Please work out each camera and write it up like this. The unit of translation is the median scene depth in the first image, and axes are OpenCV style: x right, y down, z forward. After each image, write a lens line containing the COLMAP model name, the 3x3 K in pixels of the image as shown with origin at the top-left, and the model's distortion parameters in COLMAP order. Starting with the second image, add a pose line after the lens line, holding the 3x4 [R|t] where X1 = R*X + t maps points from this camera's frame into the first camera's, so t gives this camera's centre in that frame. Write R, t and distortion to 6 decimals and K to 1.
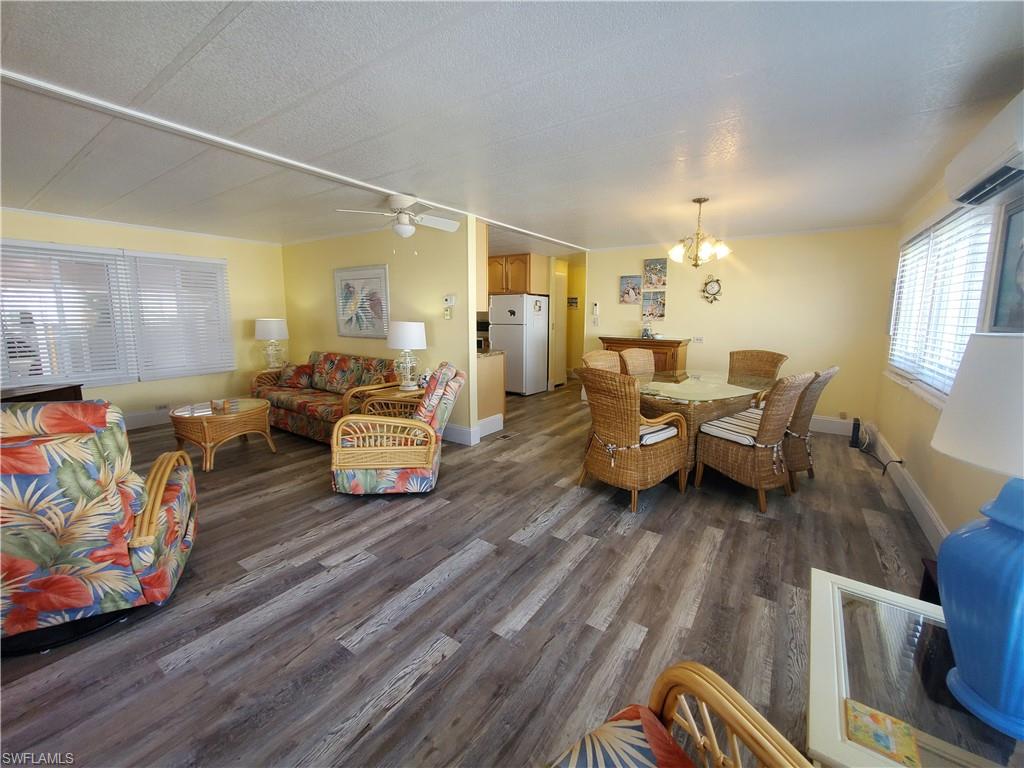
lens RADIAL K [[404.6, 0, 523.7], [0, 404.6, 368.5], [0, 0, 1]] dist [-0.002708, -0.002459]
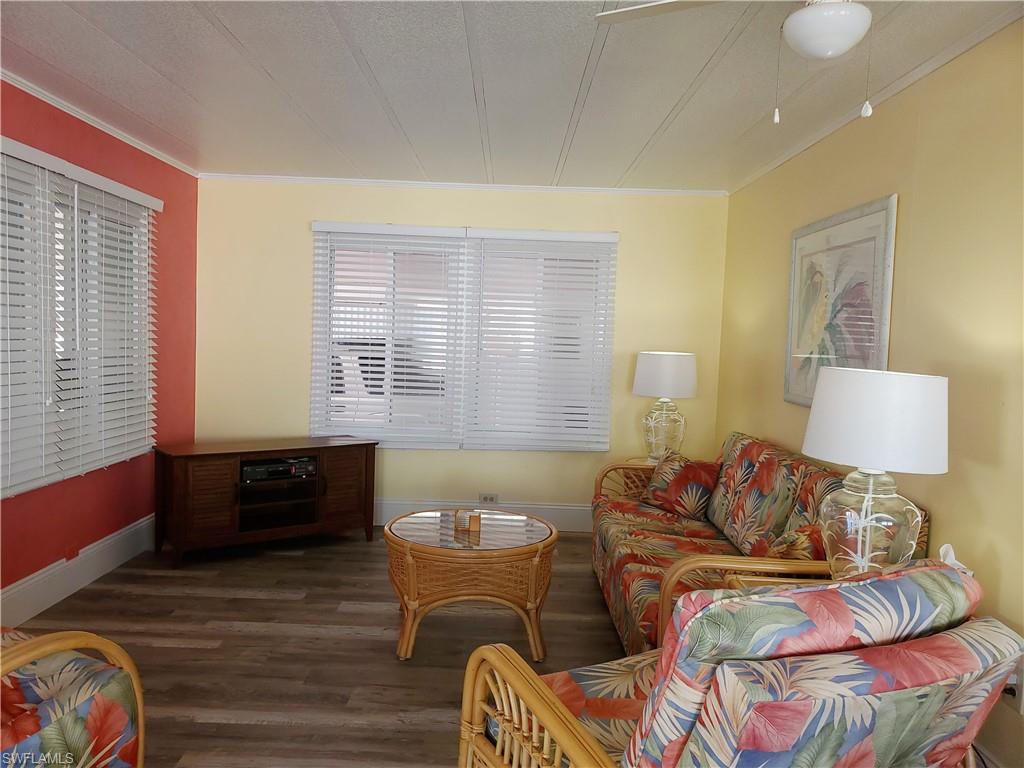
lens RADIAL K [[798.8, 0, 512.5], [0, 798.8, 383.2], [0, 0, 1]] dist [0.013177, -0.003685]
pose [[0.549677, 0.062988, -0.832999, 0.057560], [-0.142709, 0.989576, -0.019343, -0.071349], [0.823097, 0.129509, 0.552936, 0.572641]]
